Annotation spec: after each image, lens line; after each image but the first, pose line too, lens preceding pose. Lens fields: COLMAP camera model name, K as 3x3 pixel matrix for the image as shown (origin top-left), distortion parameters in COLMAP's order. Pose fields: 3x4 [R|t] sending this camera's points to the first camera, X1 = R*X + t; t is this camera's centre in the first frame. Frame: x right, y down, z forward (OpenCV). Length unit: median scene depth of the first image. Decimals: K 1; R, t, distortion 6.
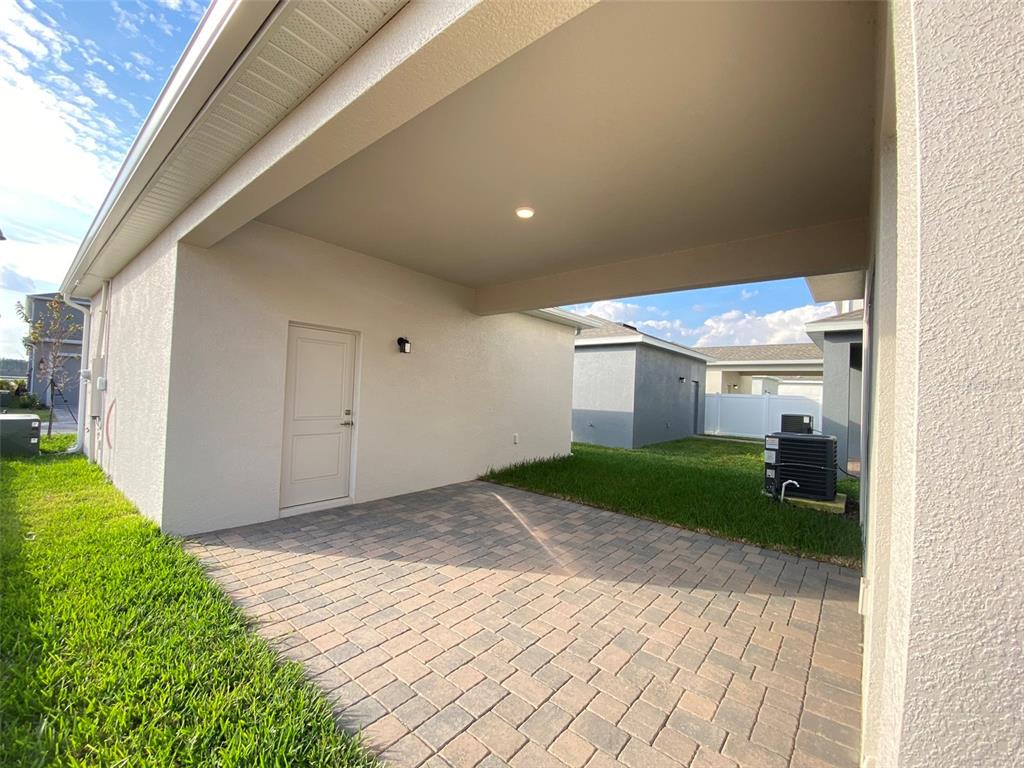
lens RADIAL K [[419.9, 0, 512.0], [0, 419.9, 384.0], [0, 0, 1]] dist [0.020584, -0.021525]
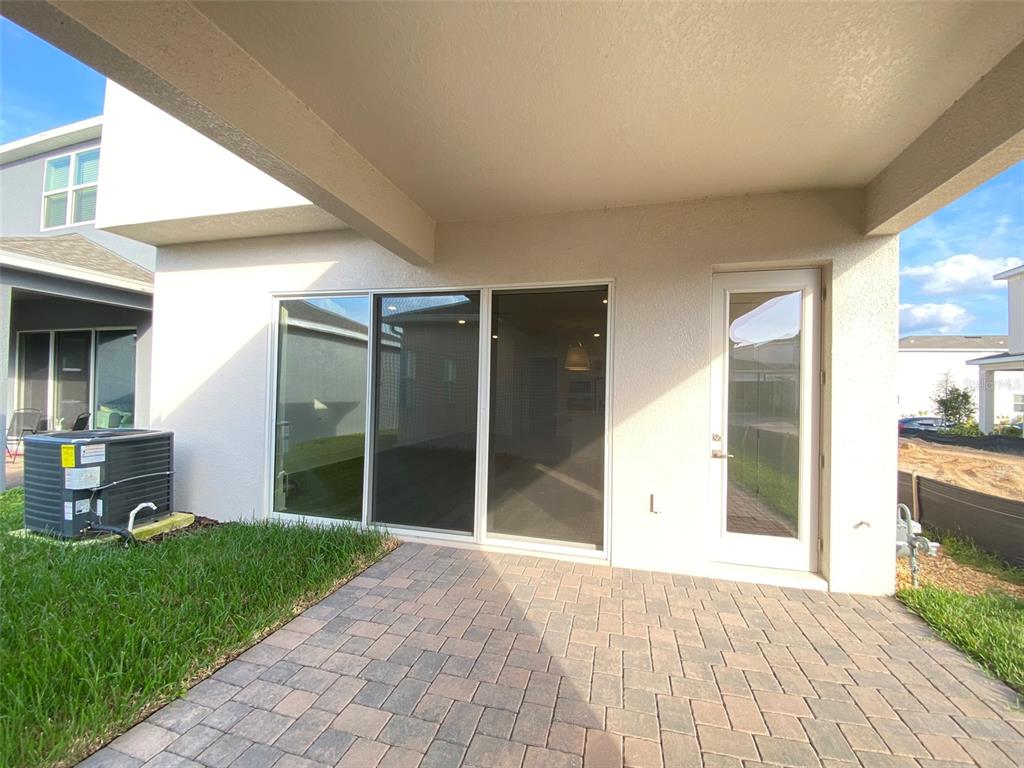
lens RADIAL K [[419.9, 0, 512.0], [0, 419.9, 384.0], [0, 0, 1]] dist [0.020584, -0.021525]
pose [[-0.421022, -0.037063, 0.906293, -0.198611], [-0.052935, 0.998466, 0.016242, 0.004871], [-0.905504, -0.041137, -0.422338, 0.953583]]
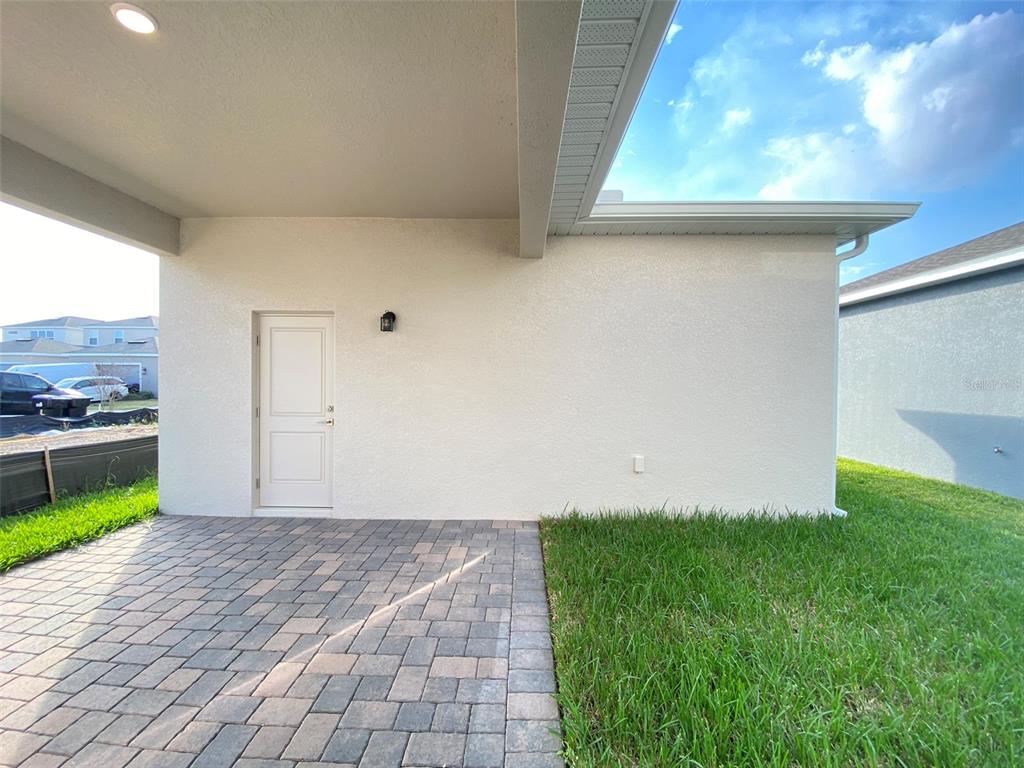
lens RADIAL K [[419.9, 0, 512.0], [0, 419.9, 384.0], [0, 0, 1]] dist [0.020584, -0.021525]
pose [[0.608219, -0.024455, -0.793392, 0.546323], [0.030075, 0.999518, -0.007753, 0.037393], [0.793199, -0.019145, 0.608661, 0.831256]]
